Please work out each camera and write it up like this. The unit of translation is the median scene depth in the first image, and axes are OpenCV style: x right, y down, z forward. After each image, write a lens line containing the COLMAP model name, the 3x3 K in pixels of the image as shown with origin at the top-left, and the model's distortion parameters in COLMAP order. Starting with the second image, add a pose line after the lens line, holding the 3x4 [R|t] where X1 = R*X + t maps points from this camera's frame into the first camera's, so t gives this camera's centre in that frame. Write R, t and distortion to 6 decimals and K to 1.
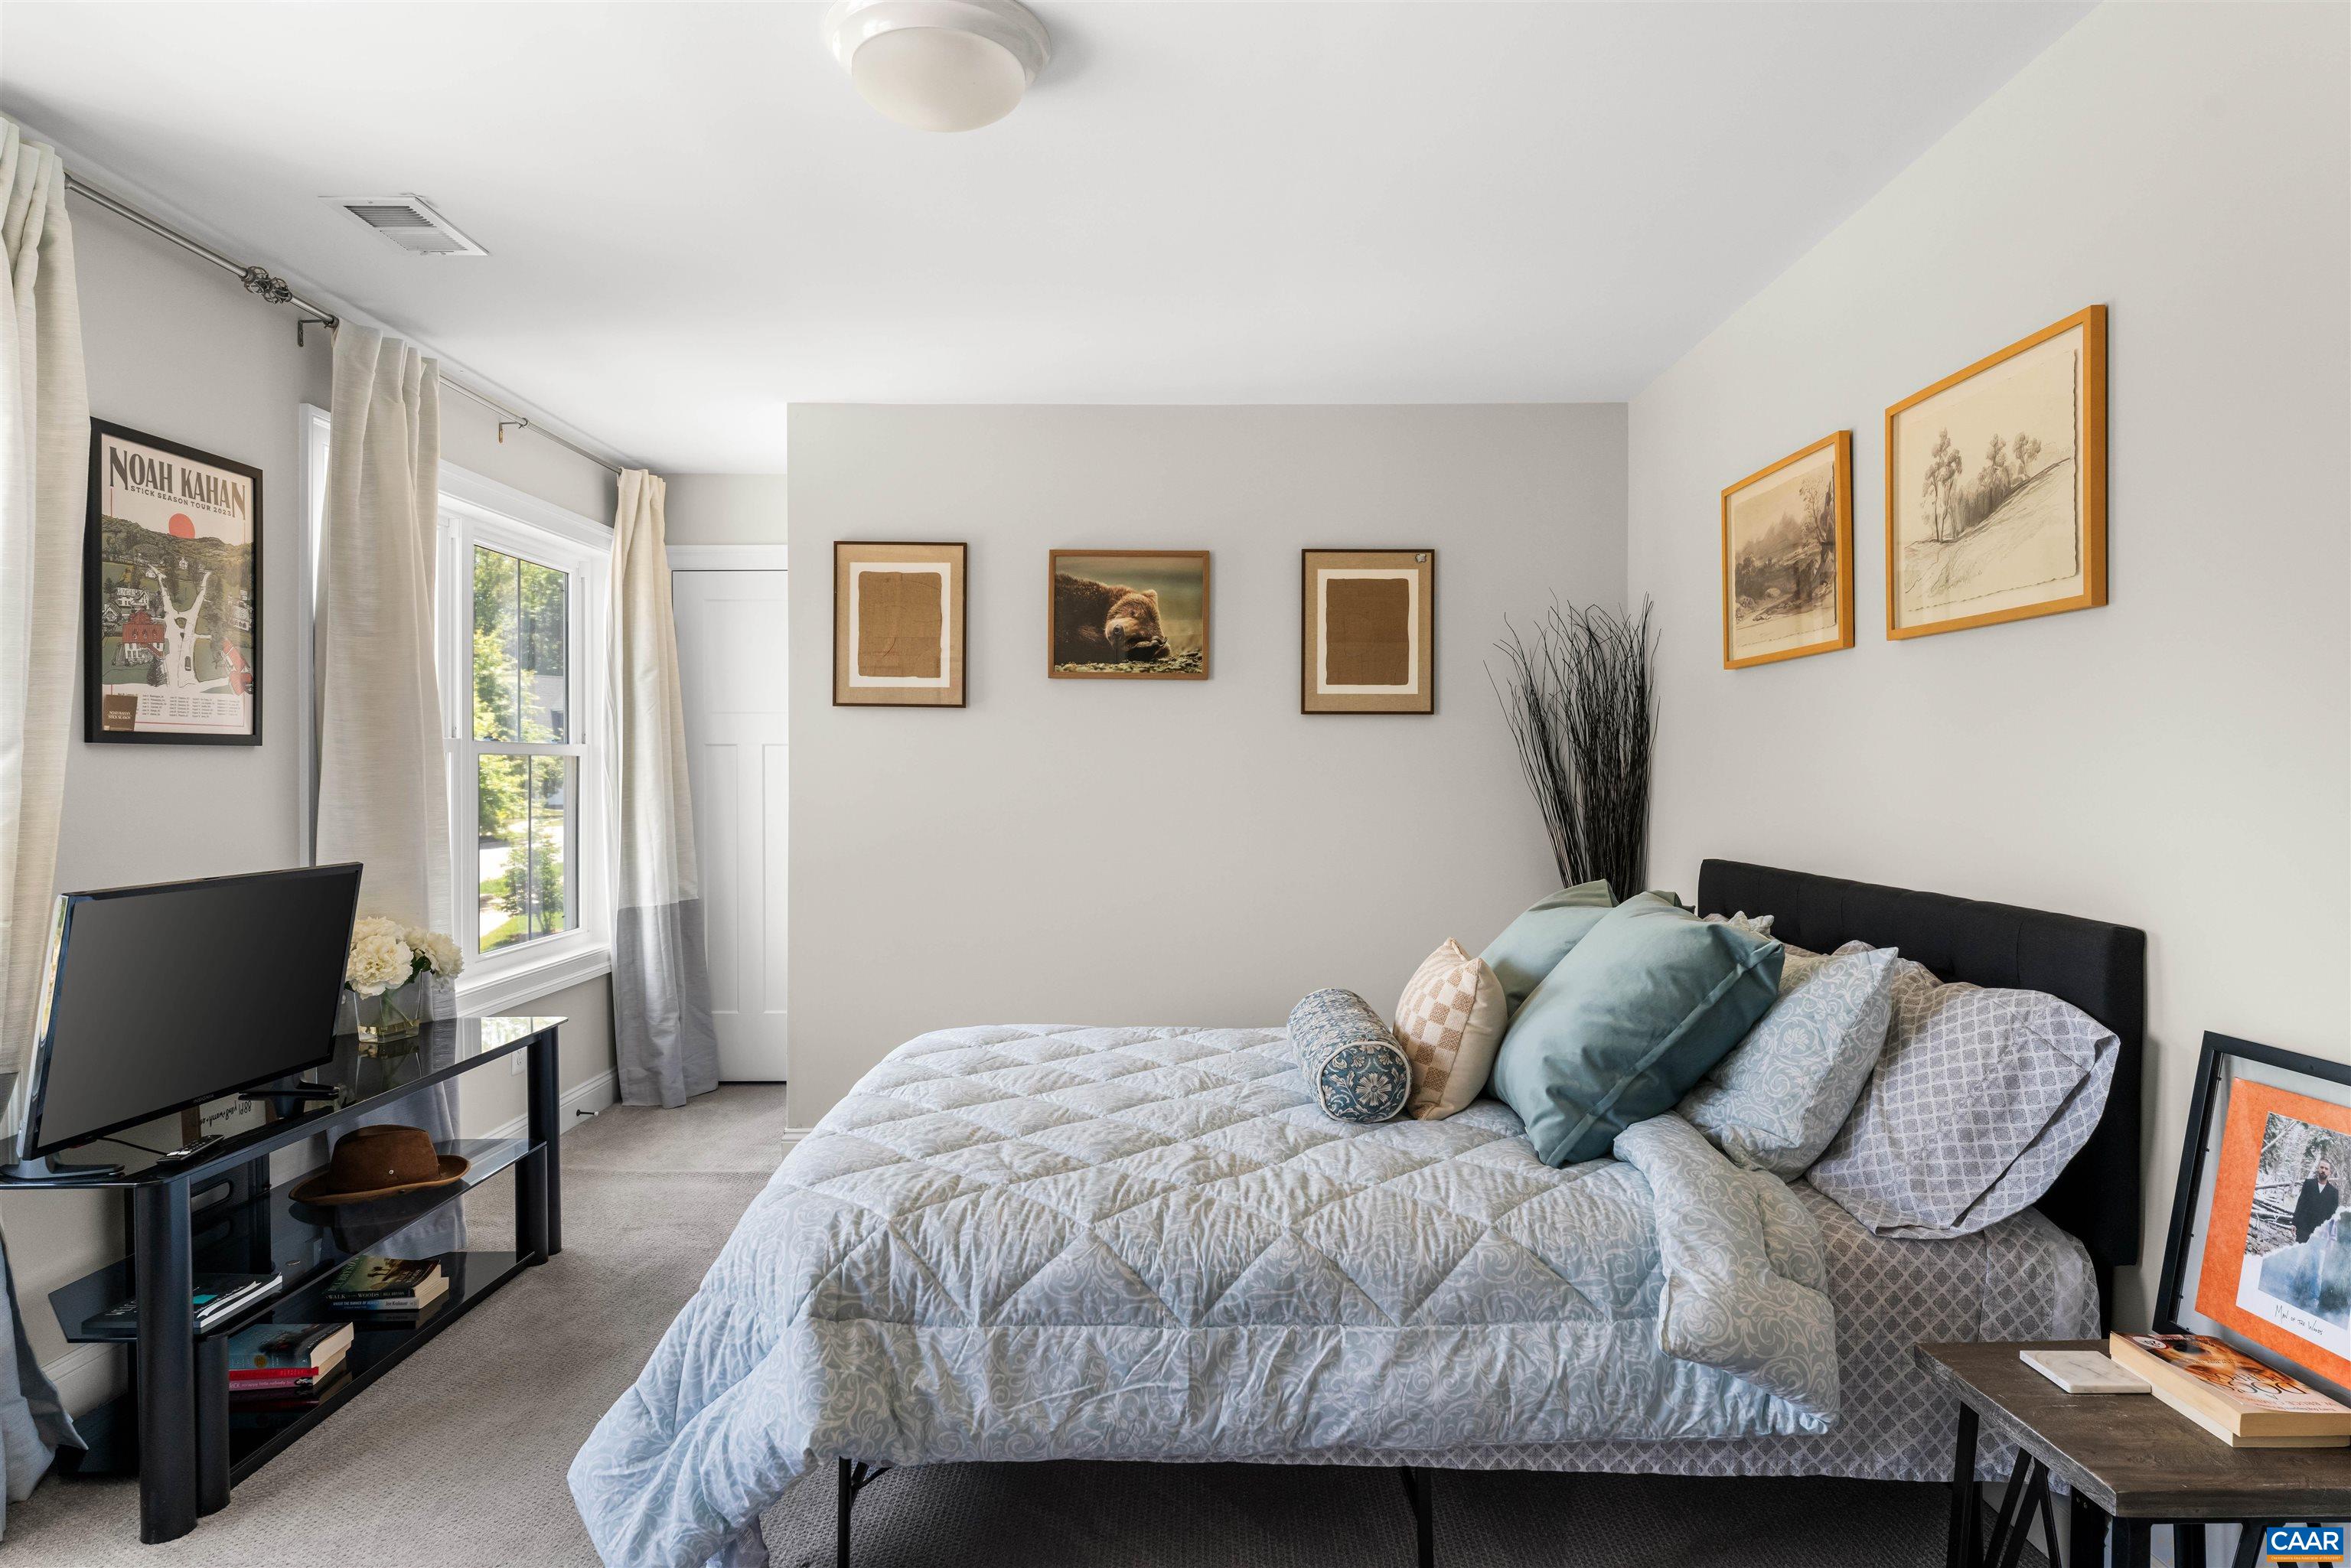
lens RADIAL K [[1360.2, 0, 1178.7], [0, 1360.2, 780.3], [0, 0, 1]] dist [0.000073, 0.000000]
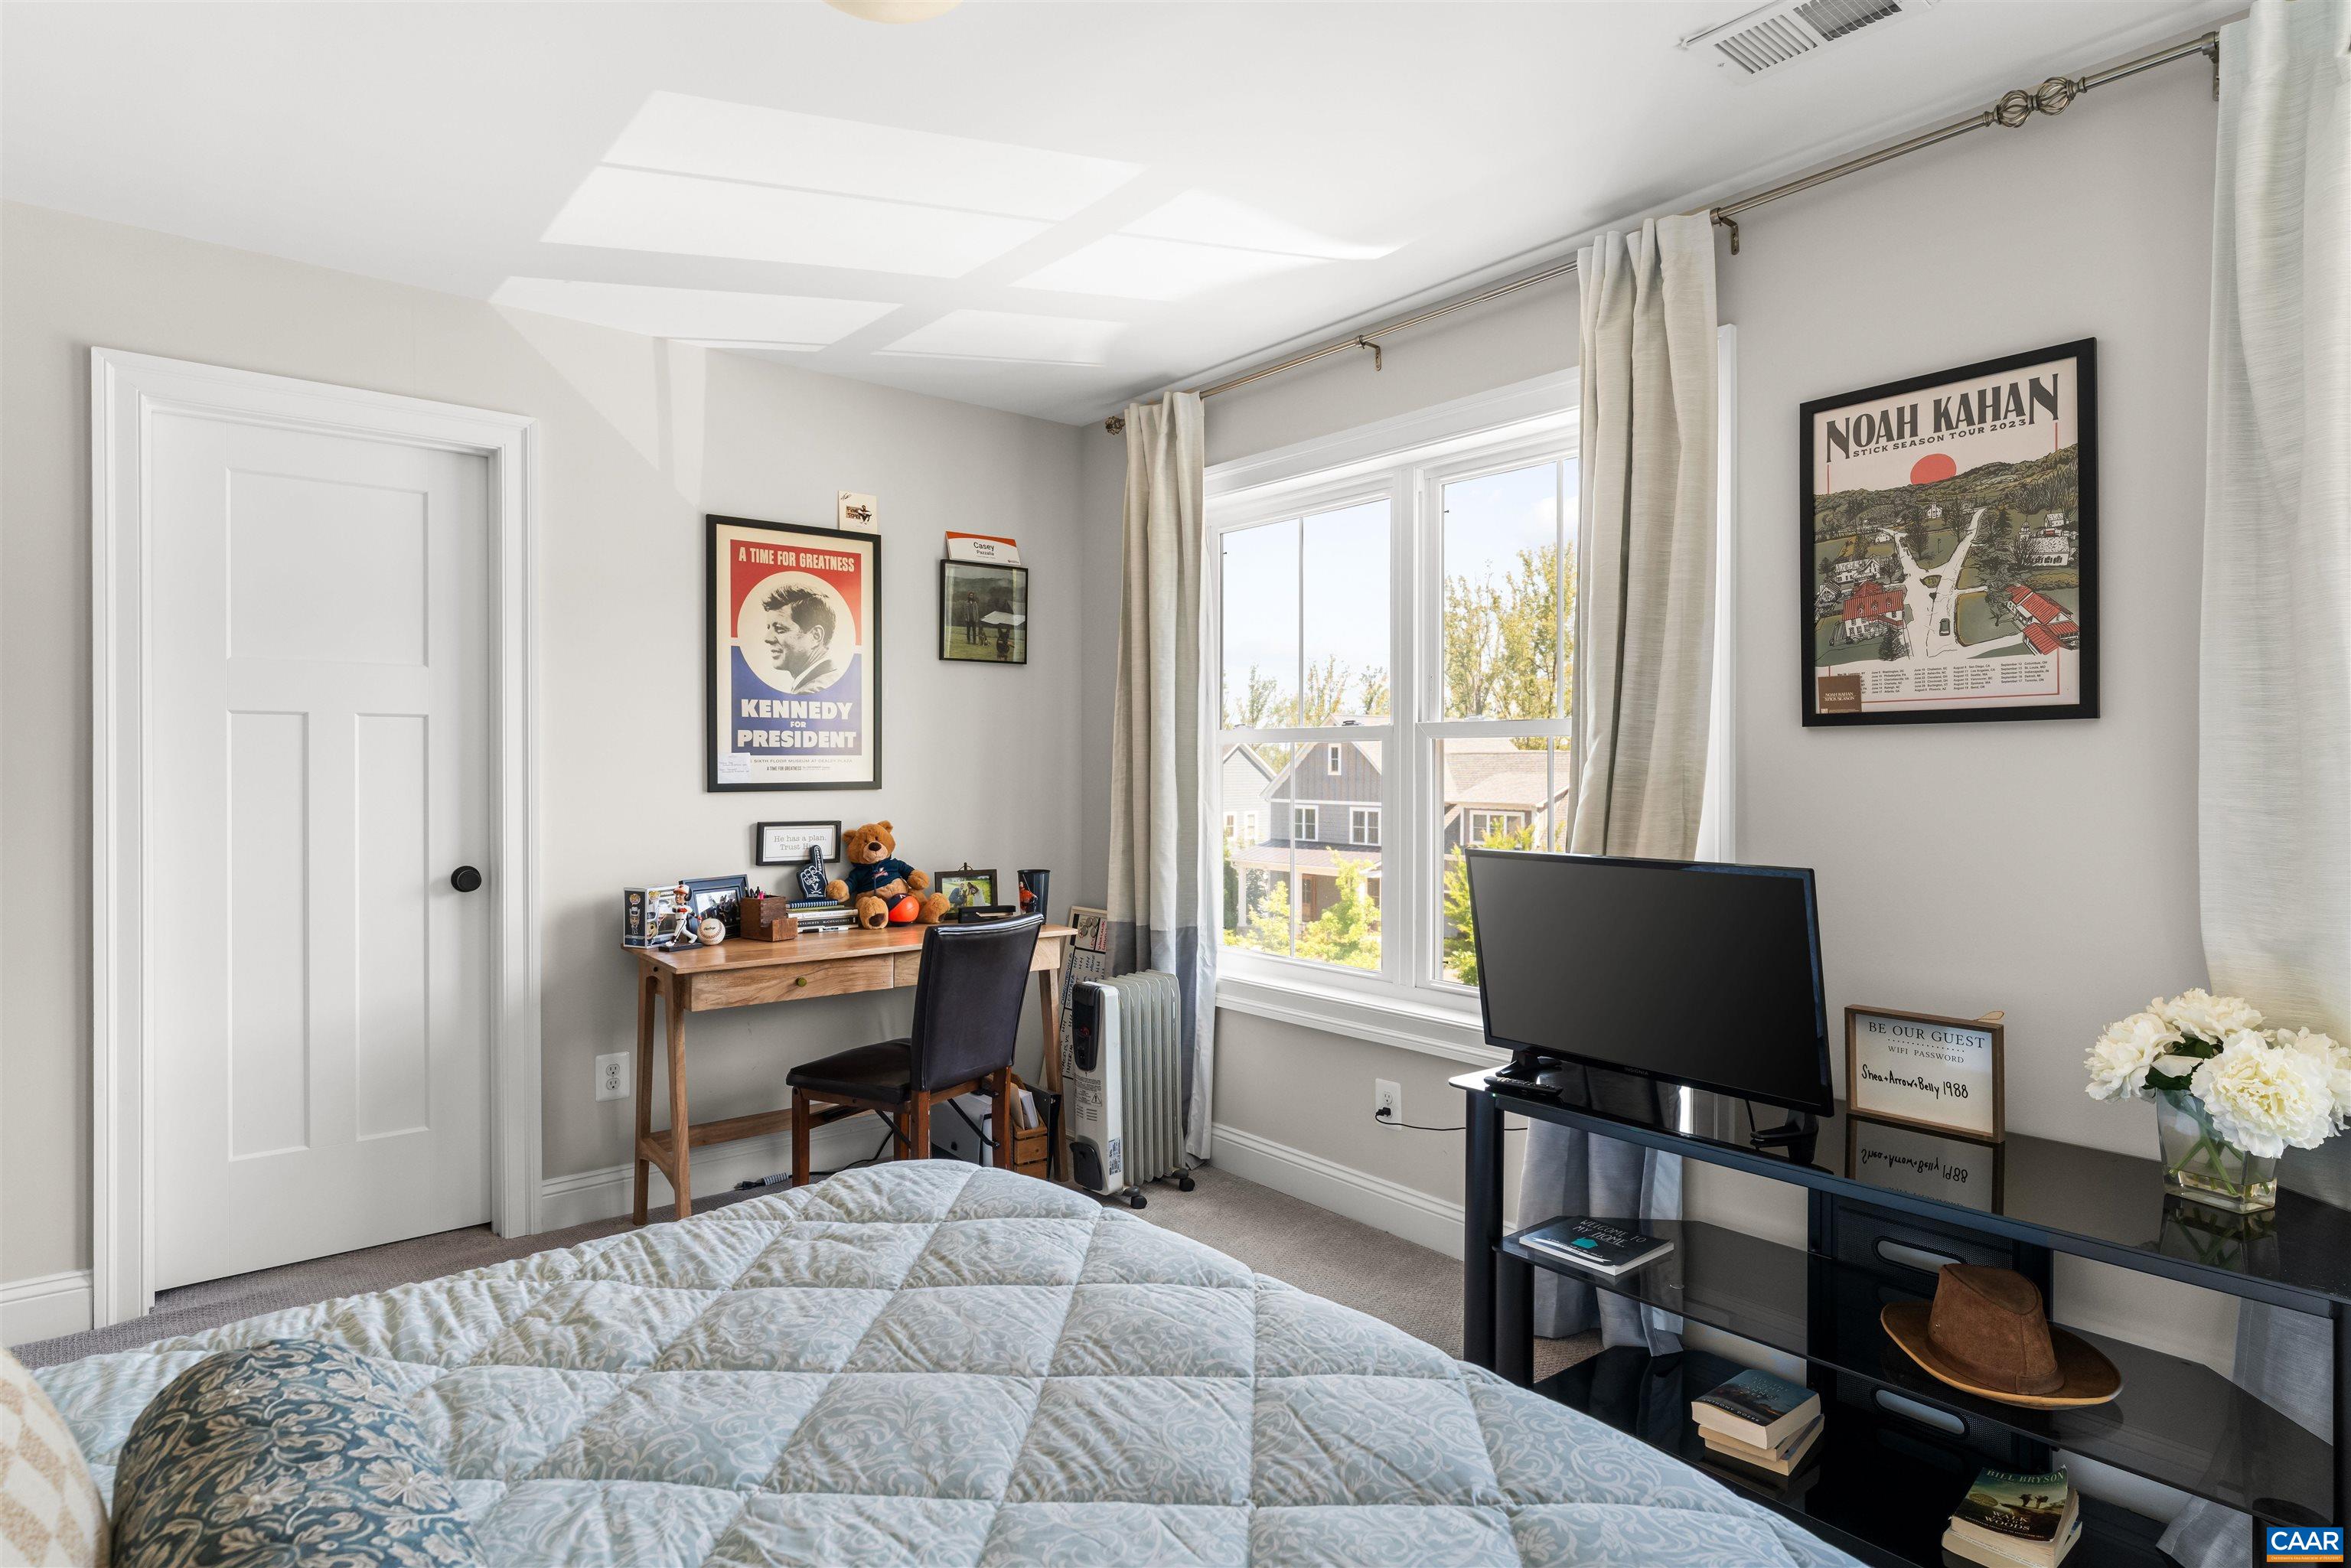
lens RADIAL K [[1295.4, 0, 1178.3], [0, 1295.4, 771.1], [0, 0, 1]] dist [-0.001202, -0.001244]
pose [[-0.774987, 0.002204, -0.631973, 0.154838], [-0.004947, 0.999942, 0.009553, -0.001637], [0.631958, 0.010529, -0.774931, 1.362117]]
